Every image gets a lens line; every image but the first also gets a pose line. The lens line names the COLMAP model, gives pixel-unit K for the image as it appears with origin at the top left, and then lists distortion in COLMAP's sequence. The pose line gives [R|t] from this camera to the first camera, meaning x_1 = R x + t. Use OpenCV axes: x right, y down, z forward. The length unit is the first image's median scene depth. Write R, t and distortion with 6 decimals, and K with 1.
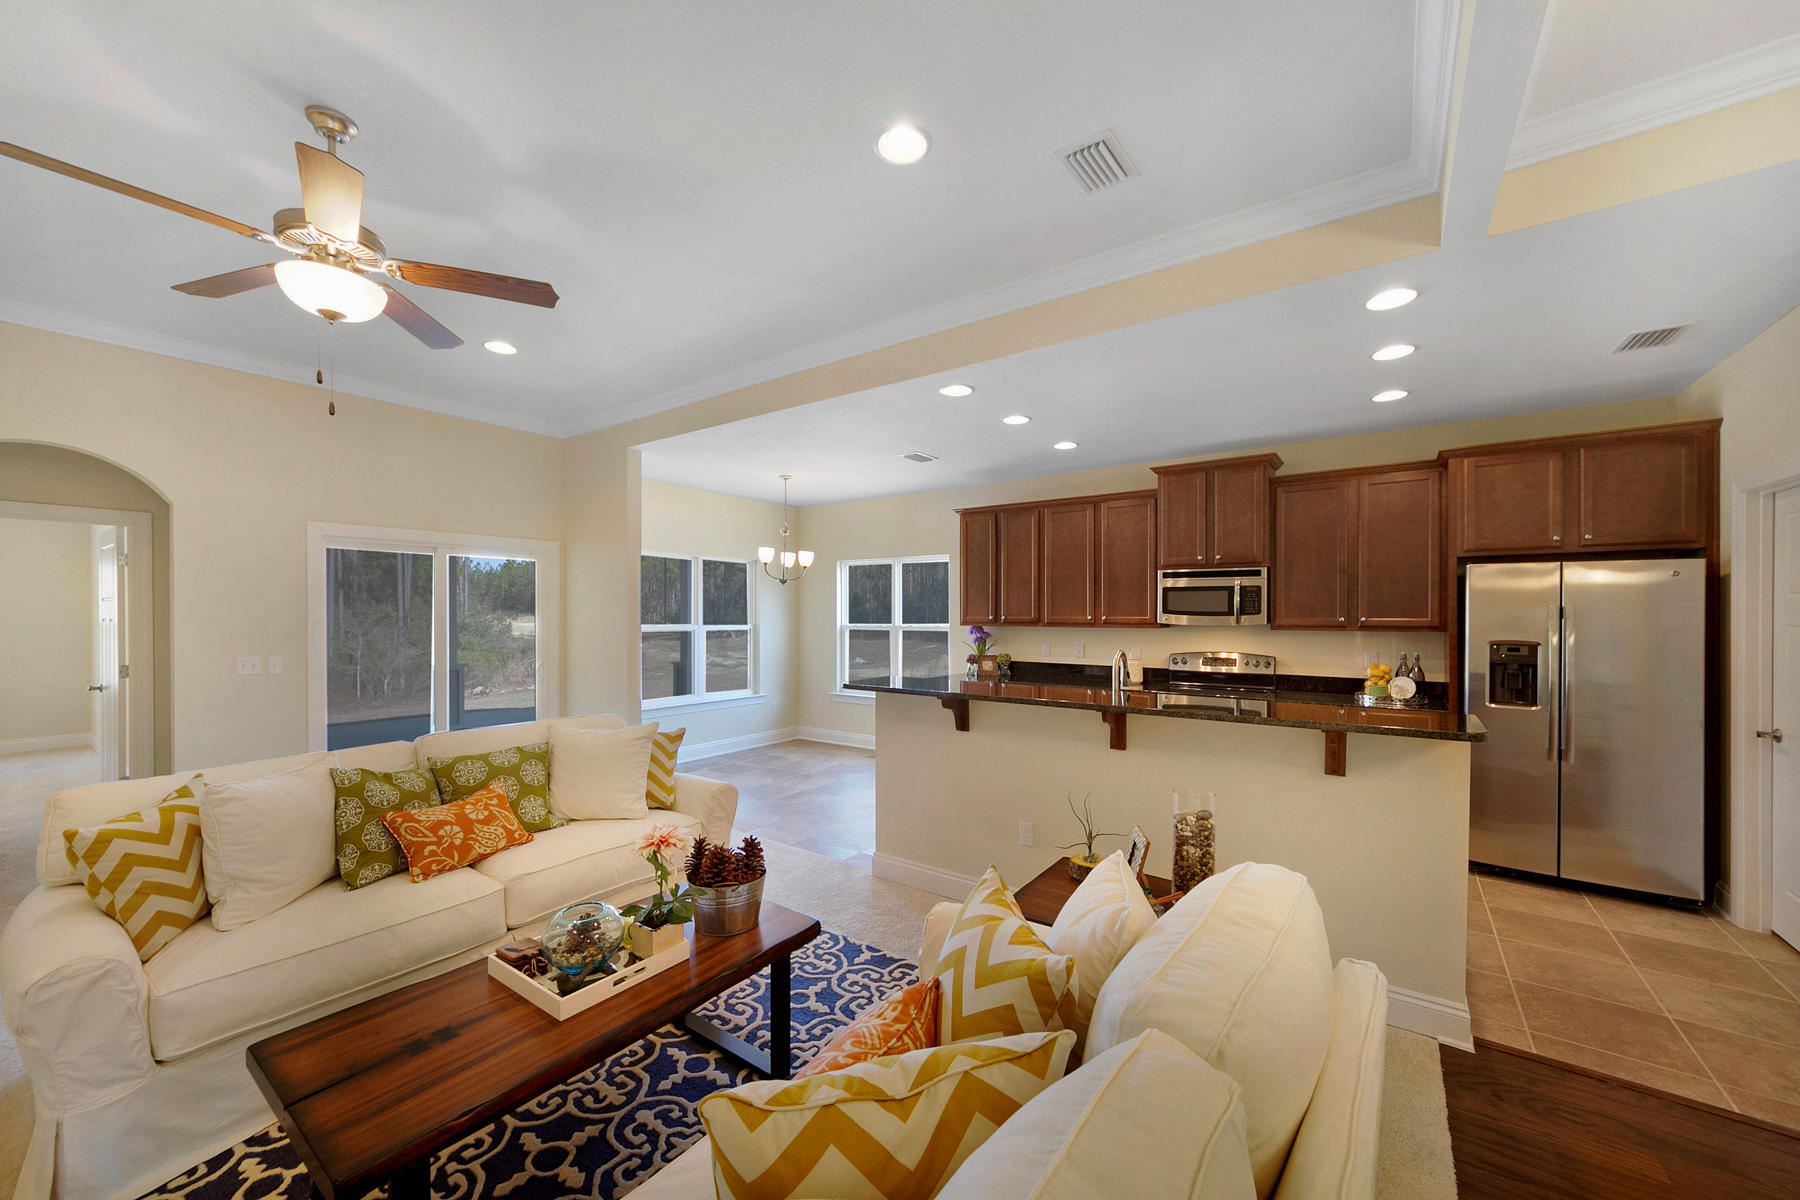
lens RADIAL K [[685.0, 0, 885.8], [0, 685.0, 626.3], [0, 0, 1]] dist [0.000710, 0.000093]
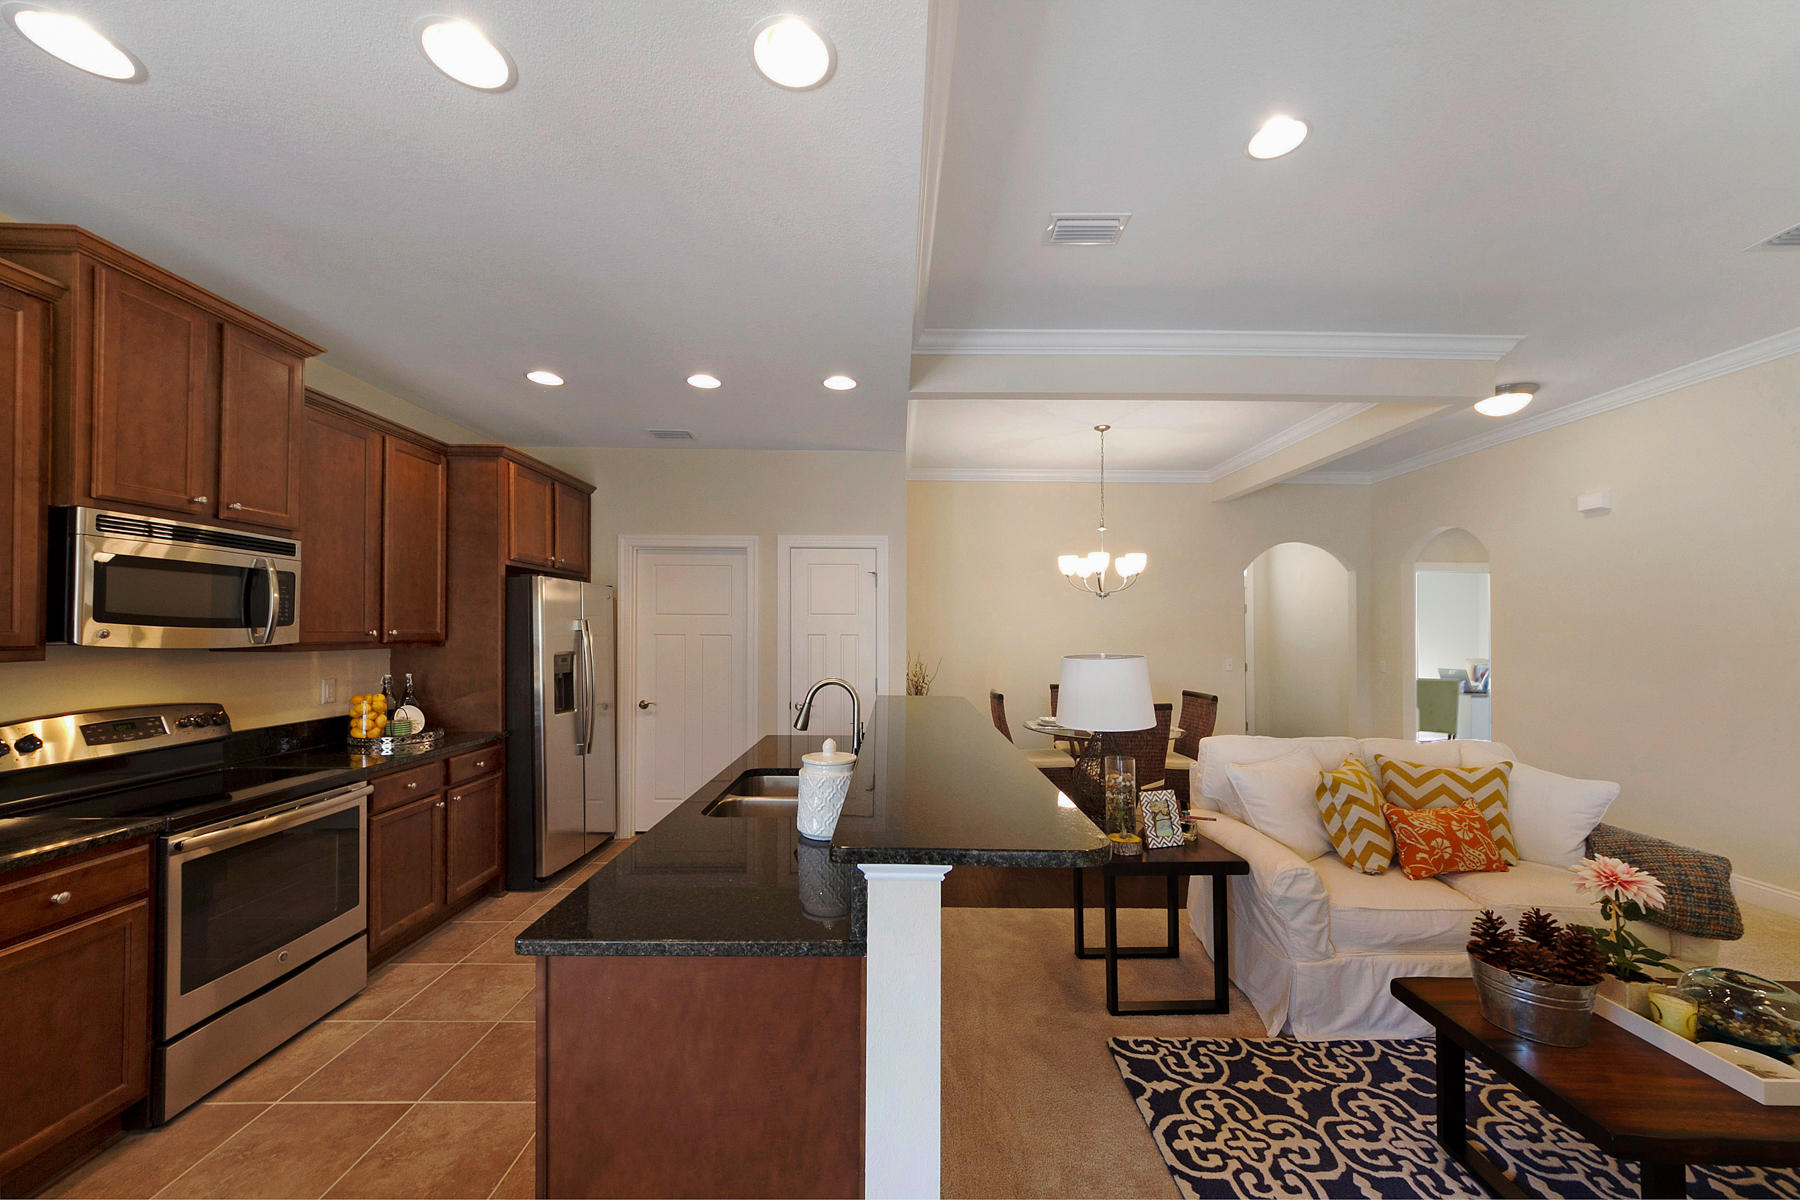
lens RADIAL K [[685.0, 0, 914.4], [0, 685.0, 618.9], [0, 0, 1]] dist [0.000710, 0.000093]
pose [[-0.610047, 0.007931, 0.792325, -0.200211], [0.006171, 0.999967, -0.005257, -0.016682], [-0.792341, 0.001682, -0.610076, 0.954416]]
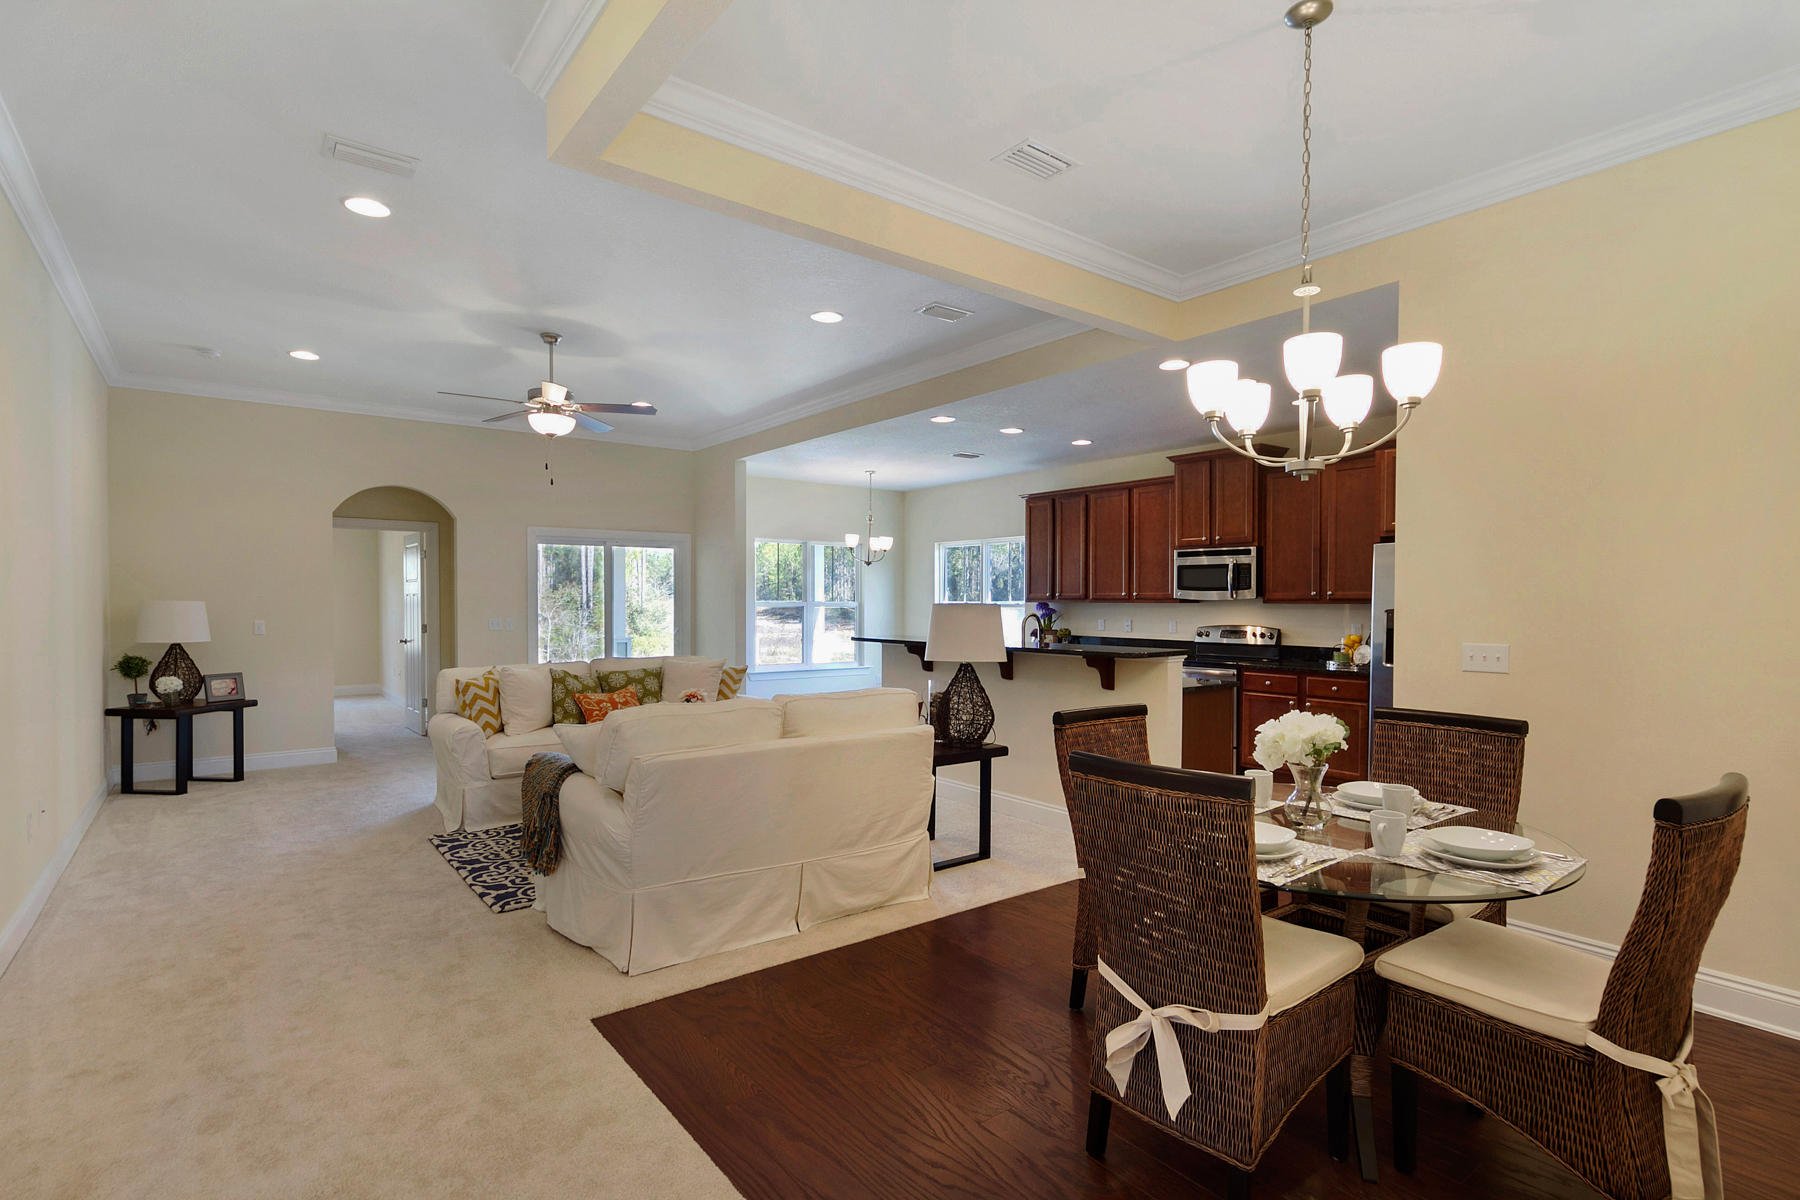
lens RADIAL K [[882.8, 0, 886.5], [0, 882.8, 636.4], [0, 0, 1]] dist [0.001874, 0.000155]
pose [[0.959121, 0.012691, -0.282711, 0.392239], [-0.006291, 0.999703, 0.023537, 0.029335], [0.282926, -0.020796, 0.958916, -0.547633]]
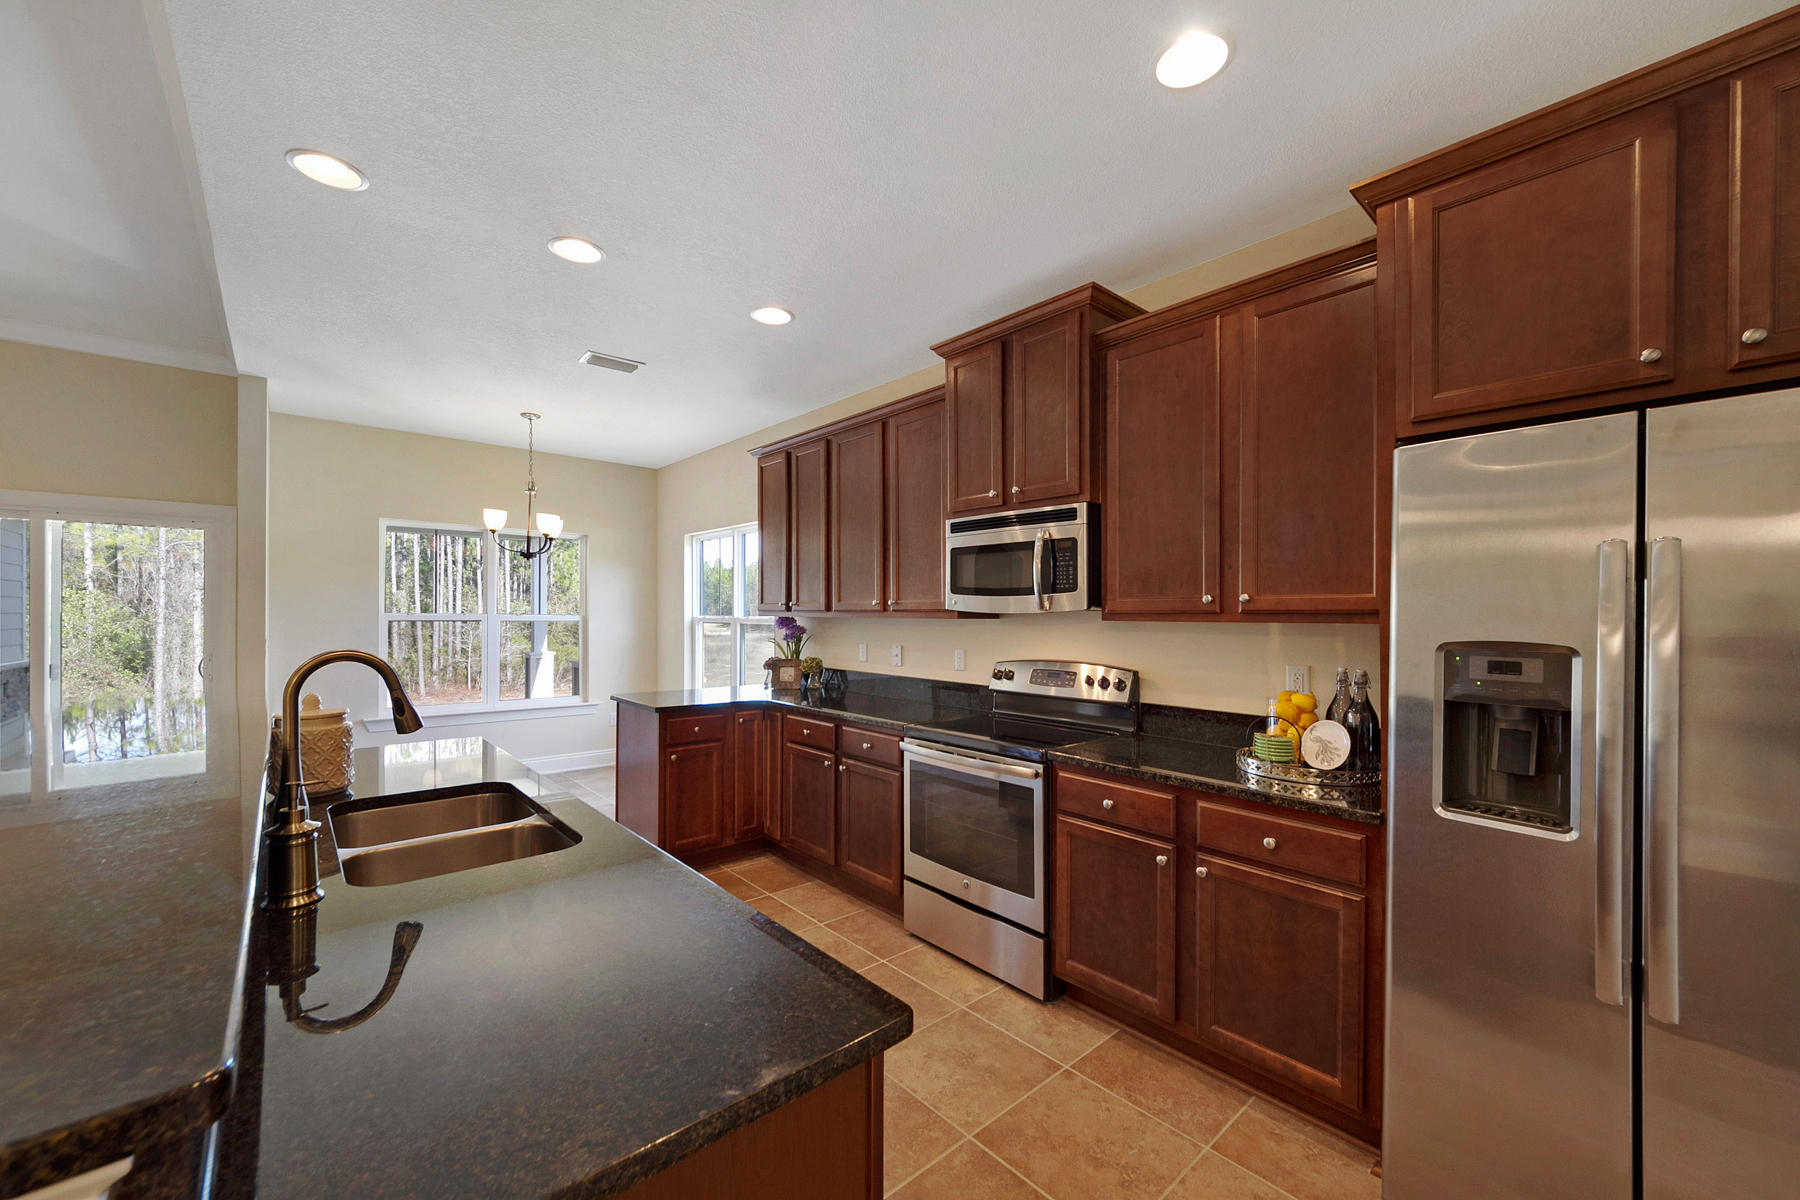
lens RADIAL K [[685.0, 0, 908.1], [0, 685.0, 624.2], [0, 0, 1]] dist [0.000710, 0.000093]
pose [[0.979369, 0.008476, -0.201901, 0.533884], [-0.009787, 0.999937, -0.005497, 0.012632], [0.201841, 0.007359, 0.979391, 0.456781]]
